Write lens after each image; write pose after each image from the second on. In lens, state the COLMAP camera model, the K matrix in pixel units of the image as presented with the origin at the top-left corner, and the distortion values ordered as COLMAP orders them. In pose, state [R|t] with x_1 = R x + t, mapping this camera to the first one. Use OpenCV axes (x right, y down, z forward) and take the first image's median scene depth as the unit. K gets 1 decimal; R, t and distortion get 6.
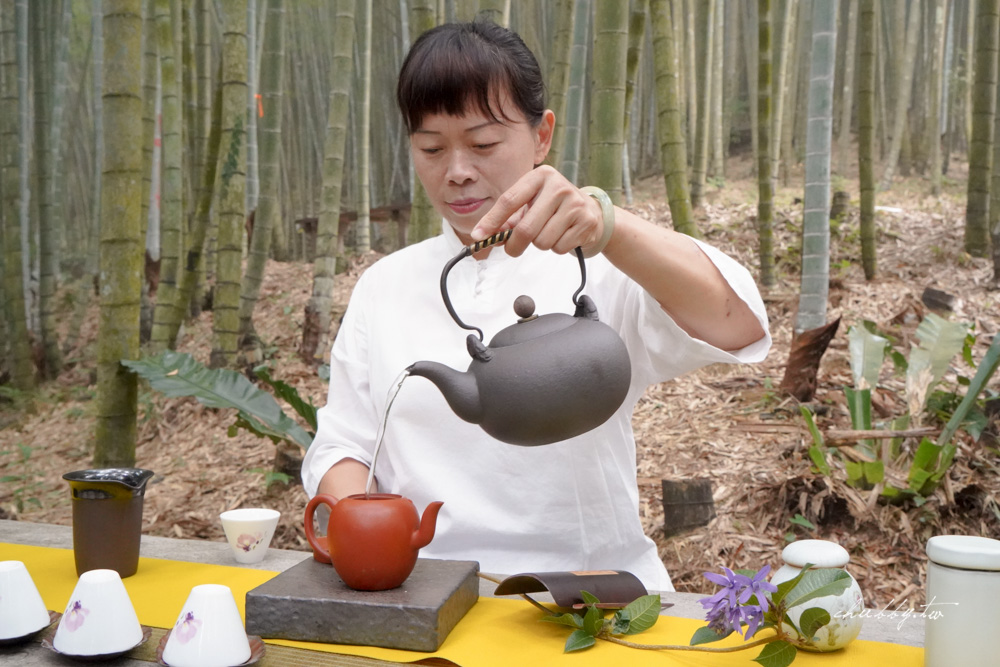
lens RADIAL K [[996.1, 0, 494.0], [0, 996.1, 332.1], [0, 0, 1]] dist [-0.000314, 0.000000]
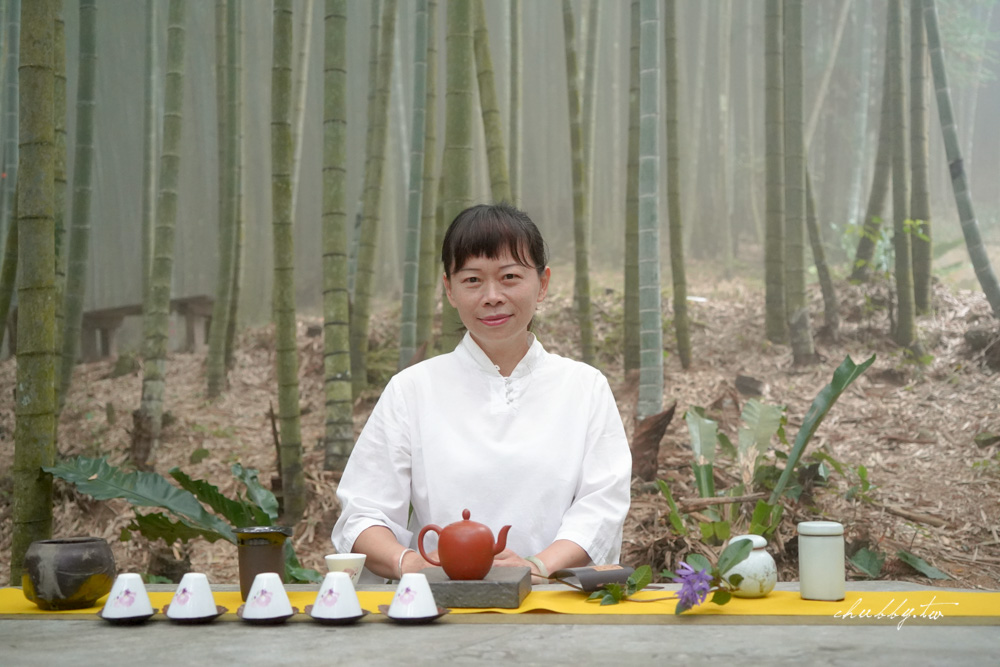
lens RADIAL K [[1120.5, 0, 501.1], [0, 1120.5, 327.0], [0, 0, 1]] dist [-0.013456, 0.000000]
pose [[0.976456, -0.017731, 0.214986, -0.076804], [0.037484, 0.995401, -0.088158, 0.001669], [-0.212434, 0.094141, 0.972630, -0.132114]]
